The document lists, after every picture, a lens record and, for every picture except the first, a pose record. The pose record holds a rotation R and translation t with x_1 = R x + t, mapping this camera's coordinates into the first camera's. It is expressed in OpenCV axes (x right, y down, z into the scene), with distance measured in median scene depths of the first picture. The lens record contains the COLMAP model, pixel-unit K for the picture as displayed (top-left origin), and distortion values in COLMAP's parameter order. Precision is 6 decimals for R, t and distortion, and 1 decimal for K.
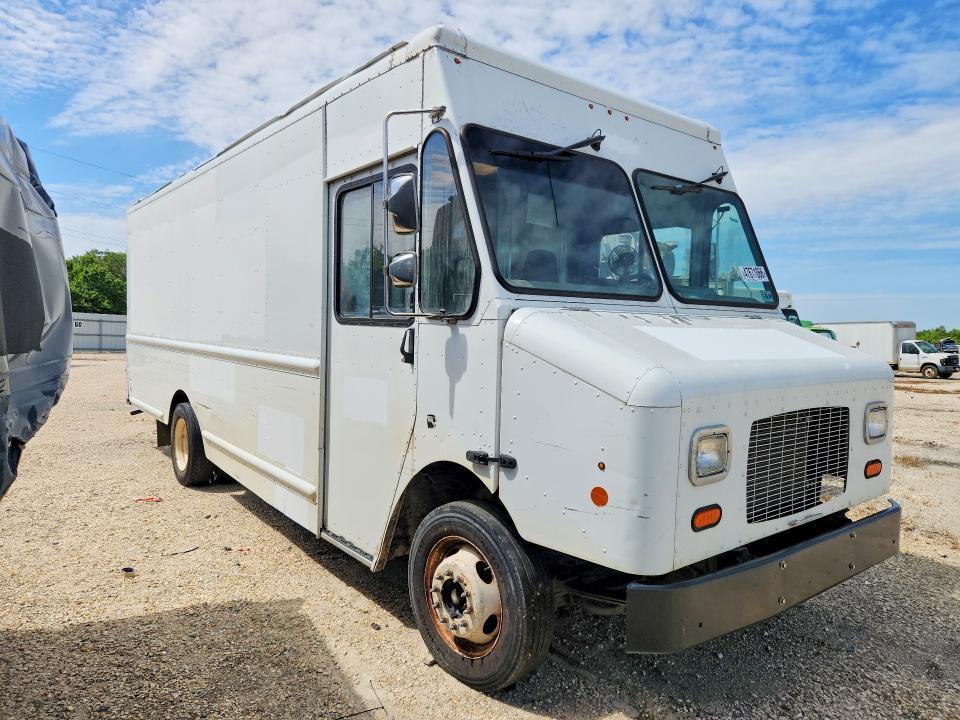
lens RADIAL K [[649.5, 0, 481.2], [0, 649.5, 360.7], [0, 0, 1]] dist [0.010311, -0.003844]
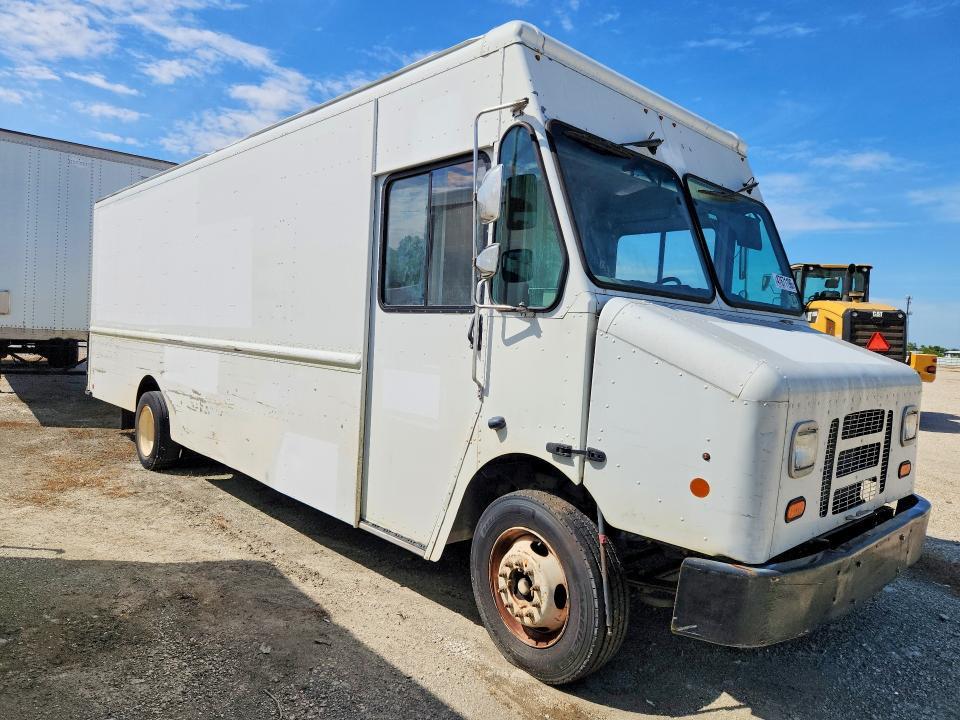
lens RADIAL K [[649.5, 0, 478.8], [0, 649.5, 361.2], [0, 0, 1]] dist [0.010311, -0.003844]
pose [[0.996466, 0.035288, 0.076226, -0.193308], [-0.035213, 0.999377, -0.002322, 0.018151], [-0.076260, -0.000370, 0.997088, -0.003997]]
